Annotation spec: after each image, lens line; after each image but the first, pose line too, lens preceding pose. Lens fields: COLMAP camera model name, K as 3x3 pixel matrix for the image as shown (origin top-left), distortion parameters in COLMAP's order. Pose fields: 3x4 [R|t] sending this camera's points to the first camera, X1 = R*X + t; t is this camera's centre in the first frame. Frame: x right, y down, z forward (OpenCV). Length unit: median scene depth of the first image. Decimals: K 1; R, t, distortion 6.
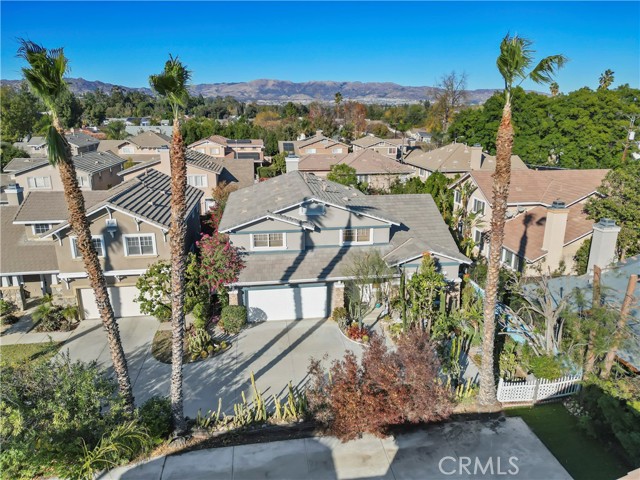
lens RADIAL K [[450.8, 0, 327.6], [0, 450.8, 238.3], [0, 0, 1]] dist [0.071473, -0.069756]
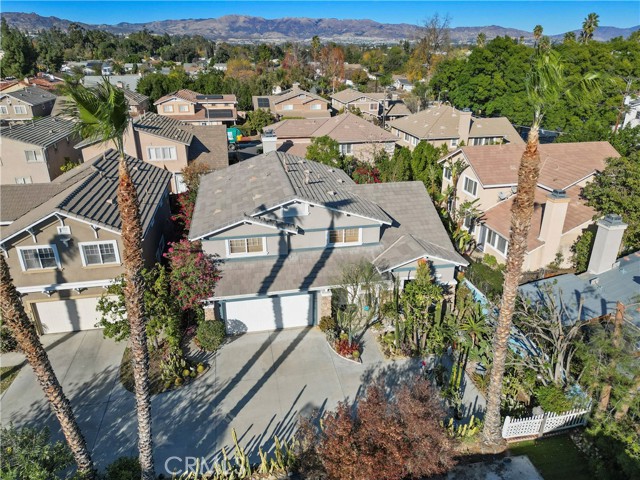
lens RADIAL K [[450.8, 0, 327.6], [0, 450.8, 238.3], [0, 0, 1]] dist [0.071473, -0.069756]
pose [[0.998723, -0.018719, 0.046923, -0.011384], [0.013112, 0.993038, 0.117067, -0.109762], [-0.048788, -0.116302, 0.992015, 0.100645]]
